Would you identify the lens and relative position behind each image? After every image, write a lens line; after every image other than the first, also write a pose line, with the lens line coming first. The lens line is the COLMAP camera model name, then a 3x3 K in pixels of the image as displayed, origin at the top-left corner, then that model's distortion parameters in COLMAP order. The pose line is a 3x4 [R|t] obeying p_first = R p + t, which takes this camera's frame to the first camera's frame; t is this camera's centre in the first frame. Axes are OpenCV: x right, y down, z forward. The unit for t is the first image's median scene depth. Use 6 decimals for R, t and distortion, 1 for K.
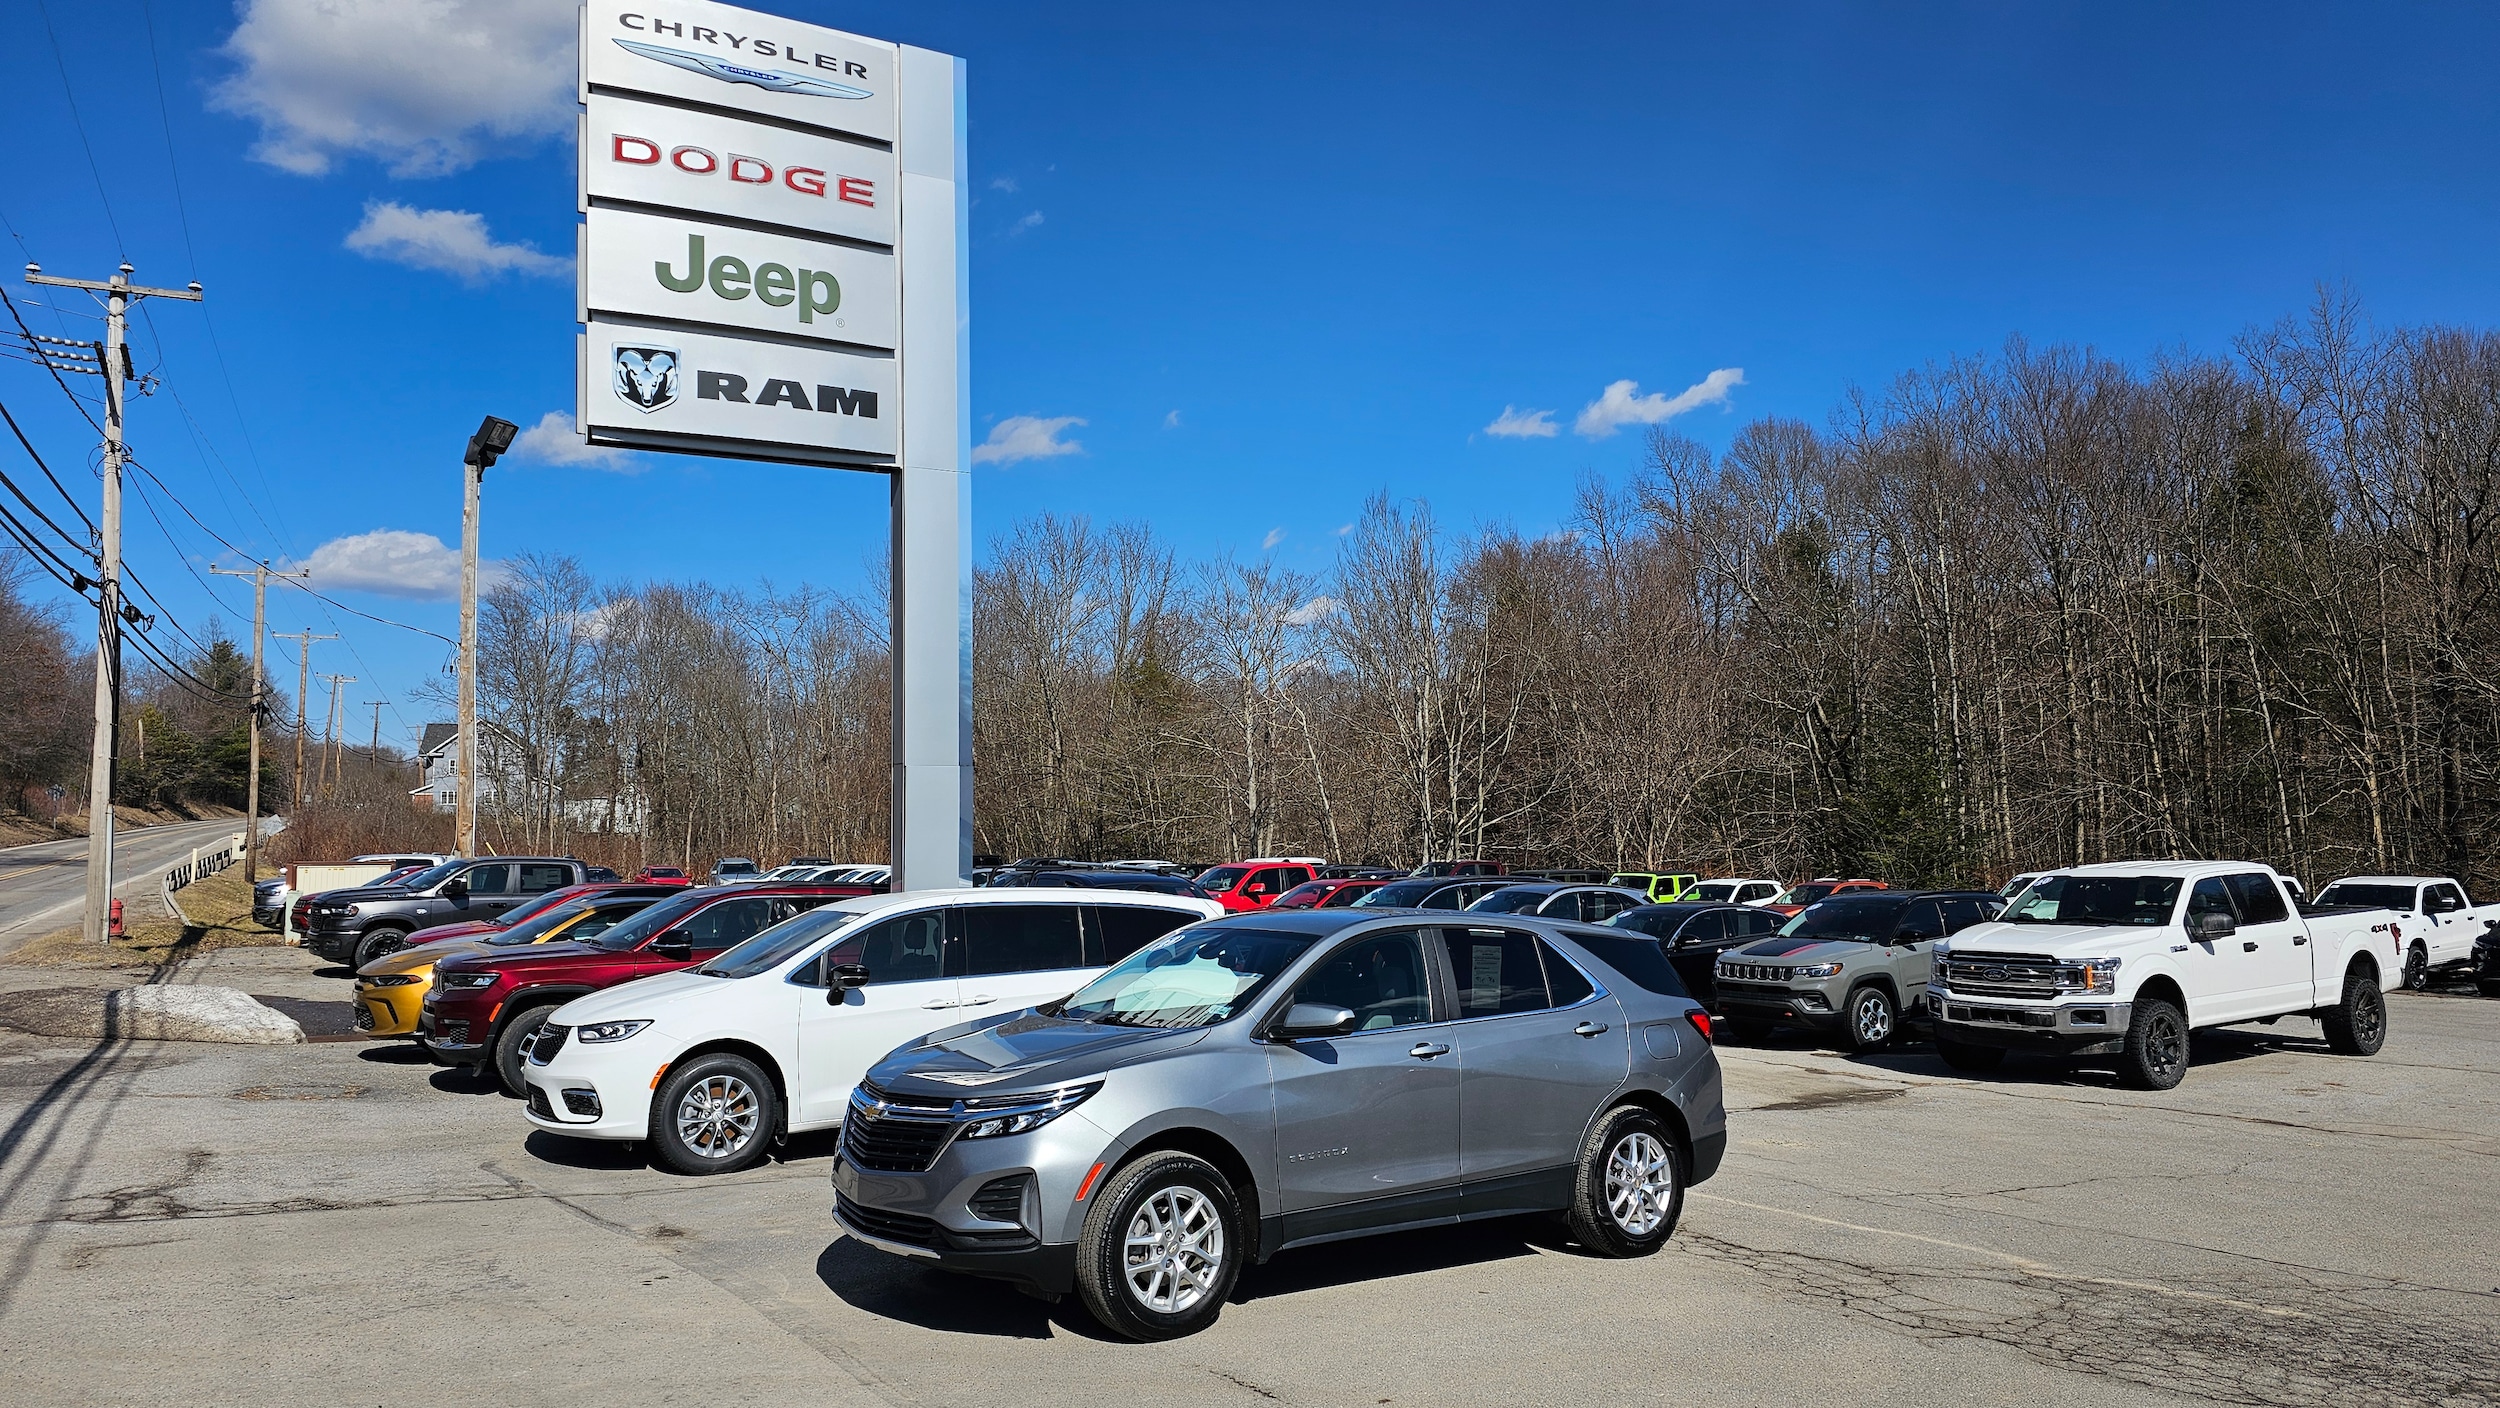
lens RADIAL K [[1616.0, 0, 1215.5], [0, 1616.0, 711.1], [0, 0, 1]] dist [0.049456, -0.045098]
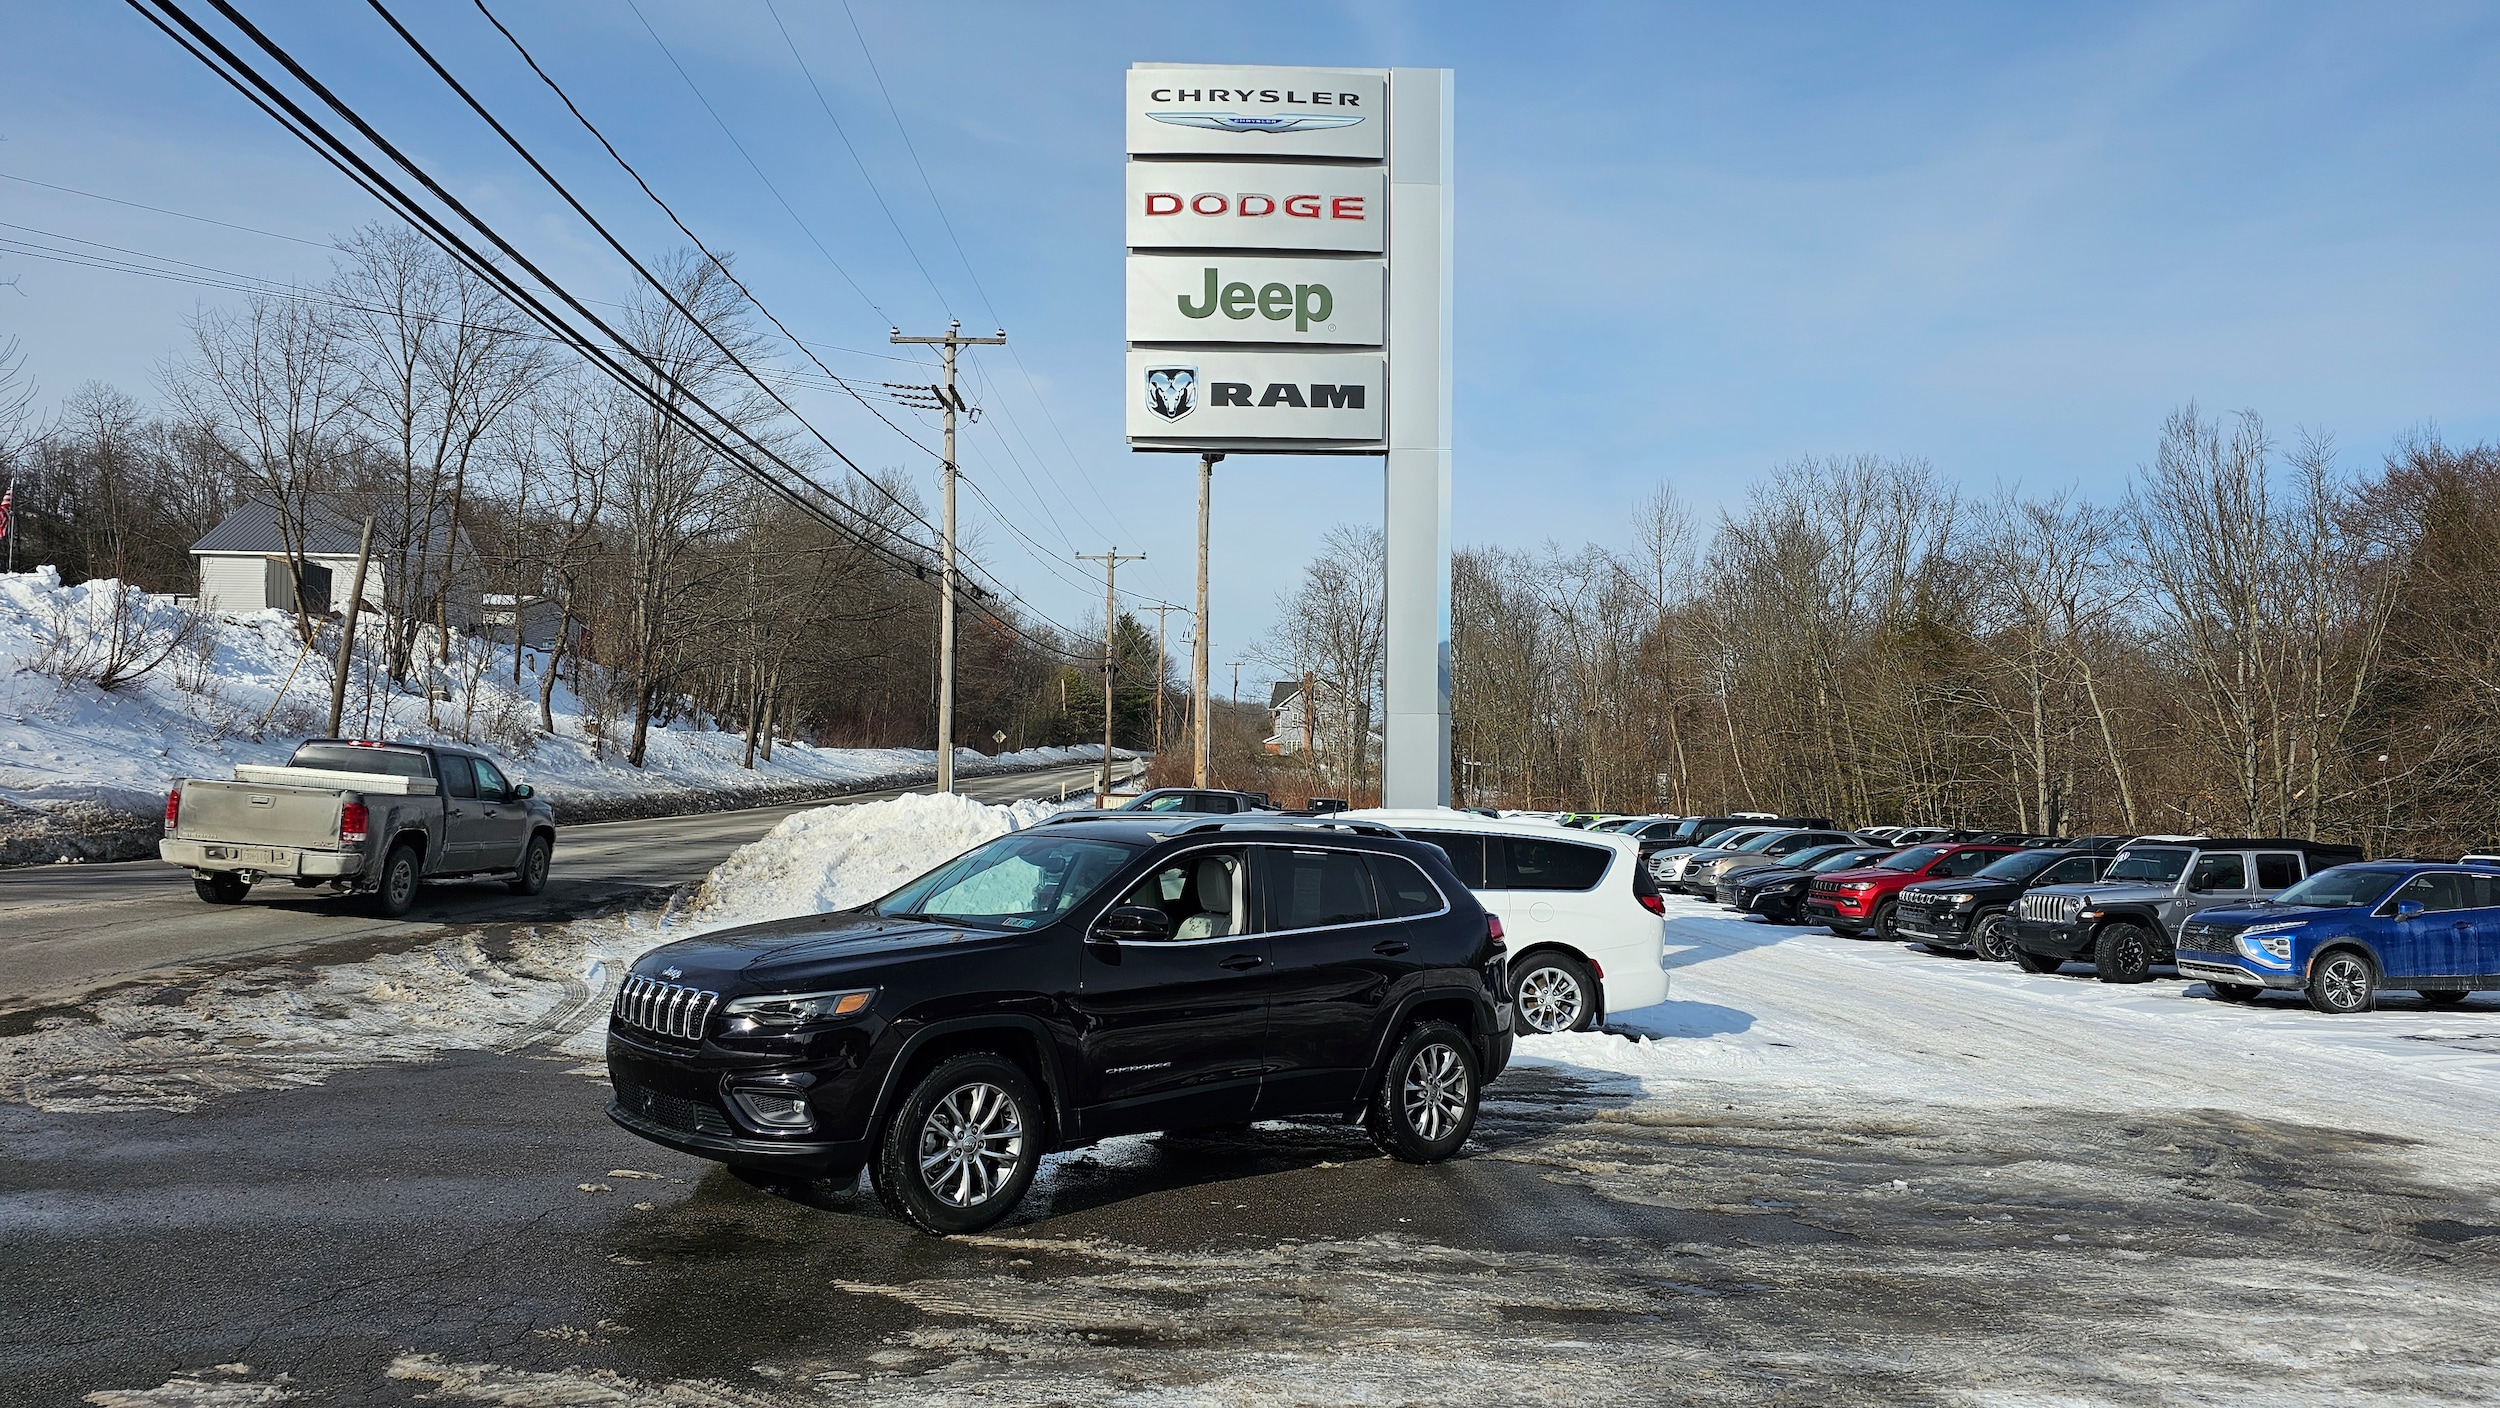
lens RADIAL K [[1616.0, 0, 1248.8], [0, 1616.0, 745.9], [0, 0, 1]] dist [0.049456, -0.045098]
pose [[0.886429, 0.015484, -0.462606, 0.248713], [0.006505, 0.998925, 0.045899, 0.003445], [0.462819, -0.043695, 0.885375, -0.054501]]
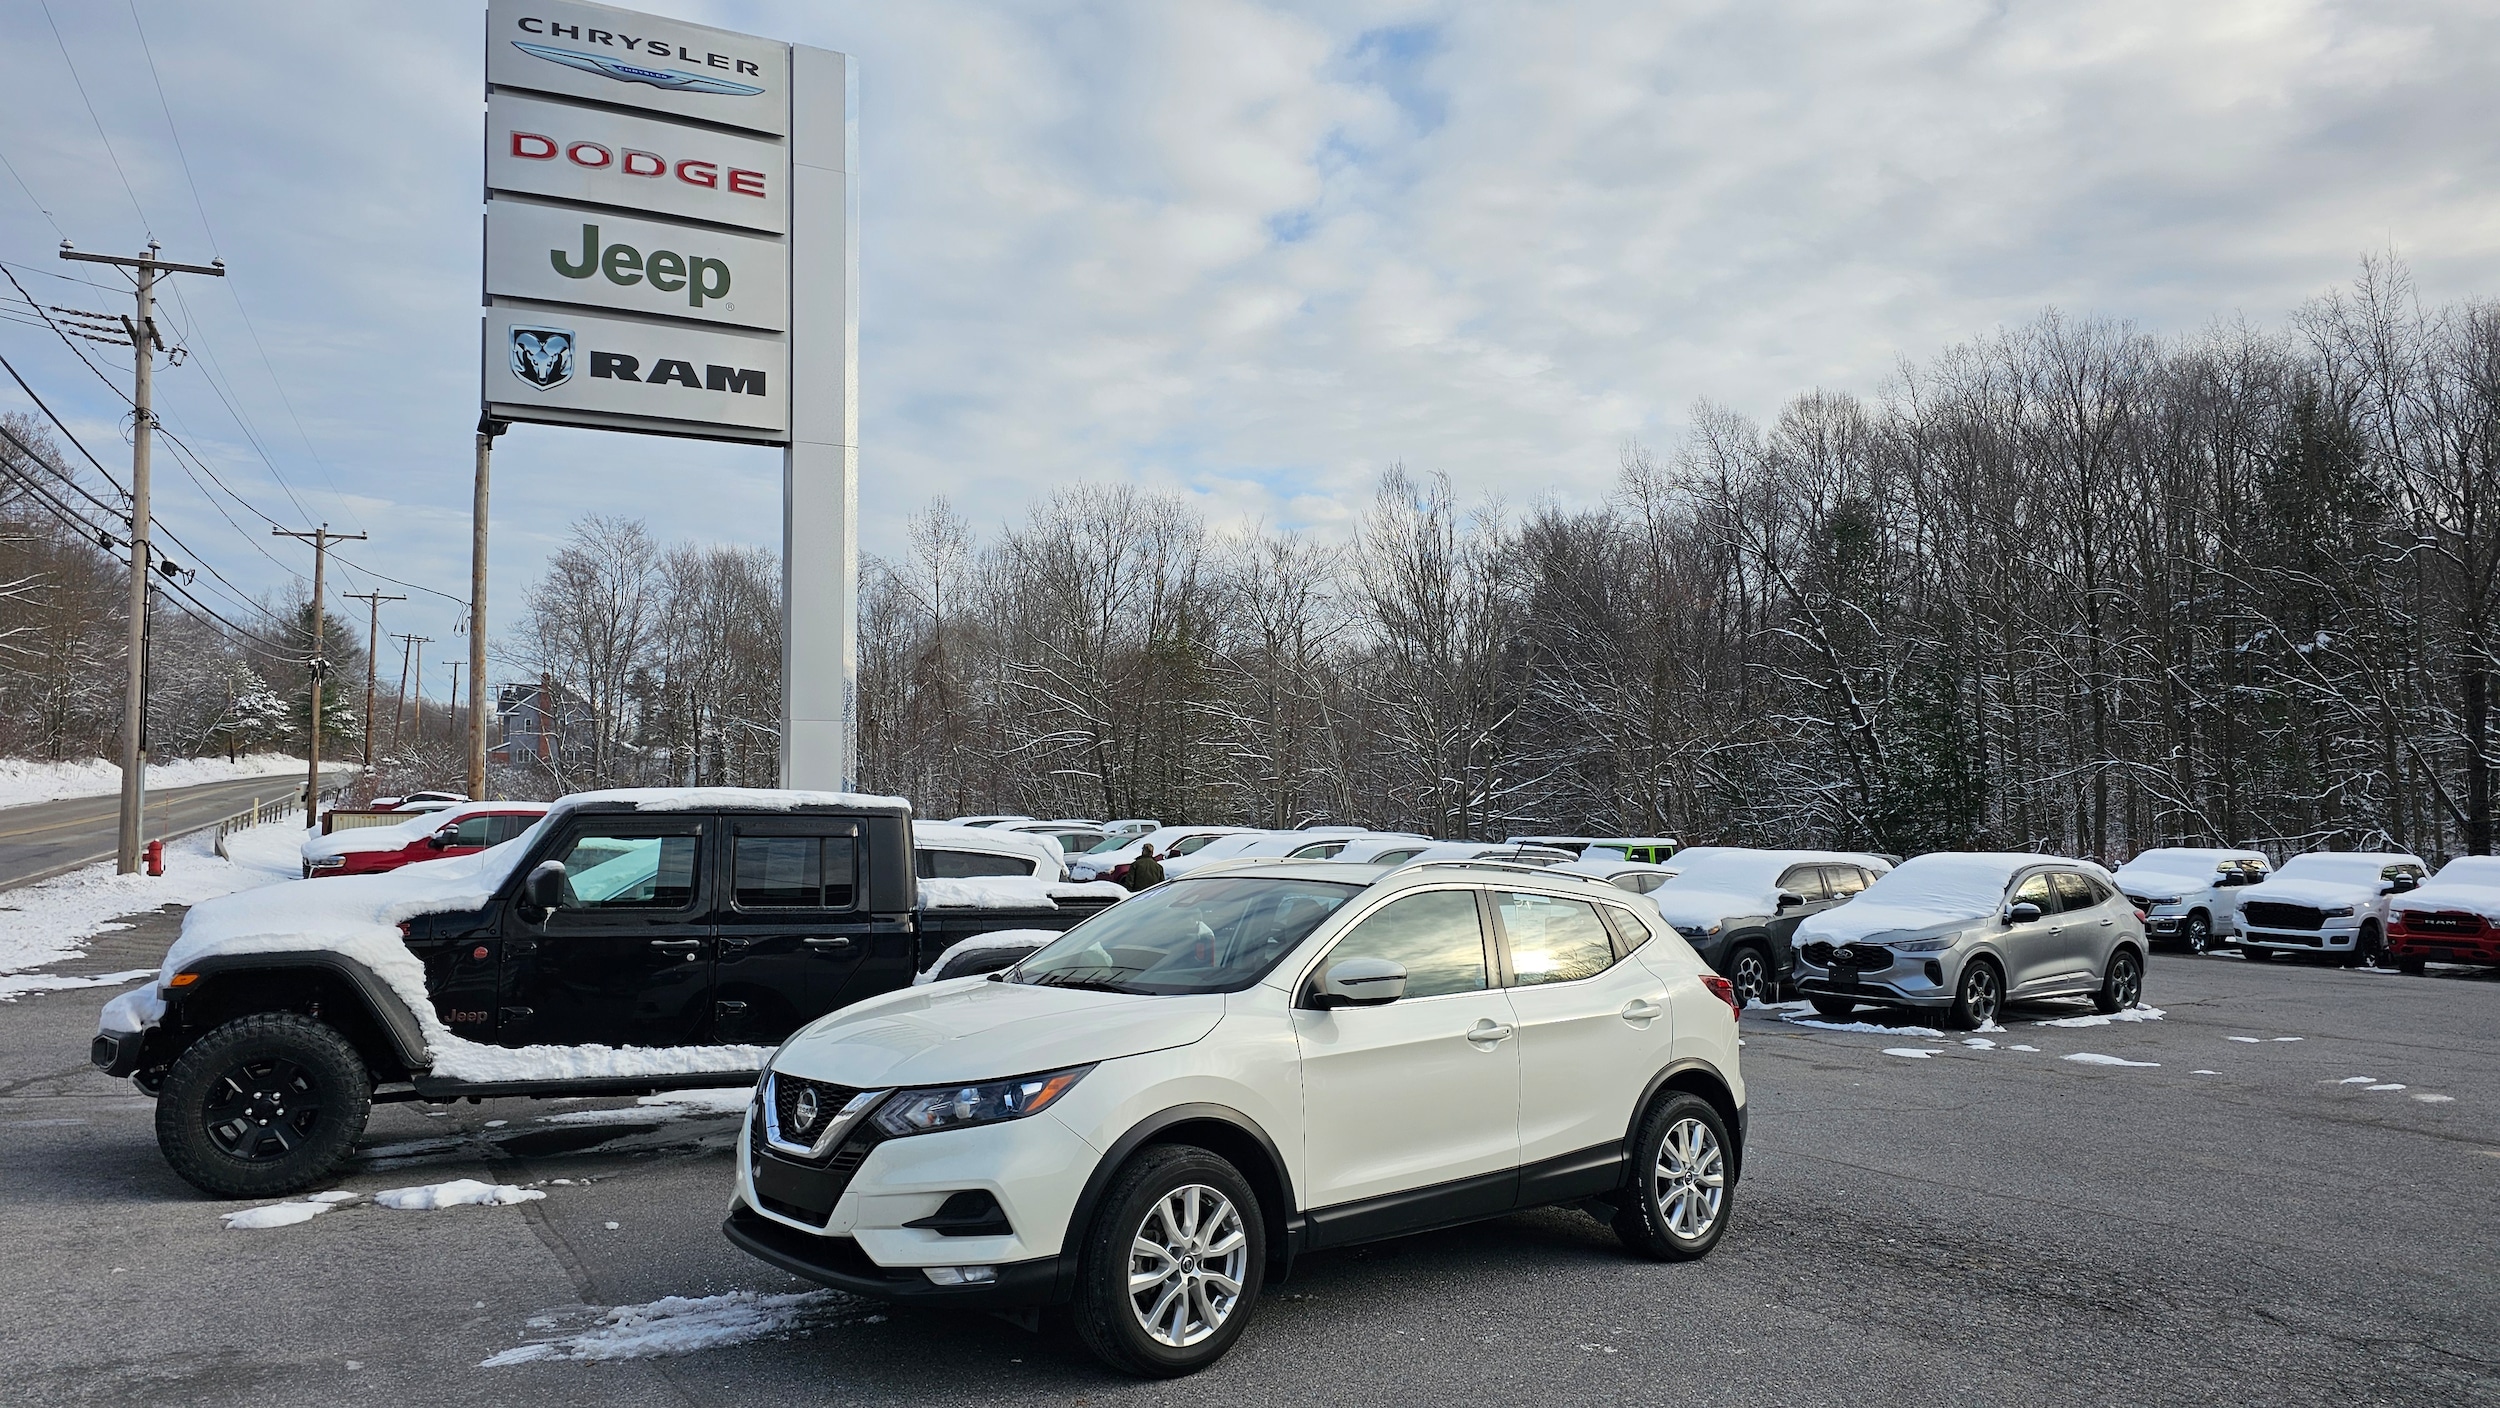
lens RADIAL K [[1616.0, 0, 1218.3], [0, 1616.0, 725.3], [0, 0, 1]] dist [0.049456, -0.045098]
pose [[0.998920, 0.014312, -0.044205, 0.140958], [-0.013130, 0.999552, 0.026914, 0.004207], [0.044571, -0.026305, 0.998660, -0.065049]]
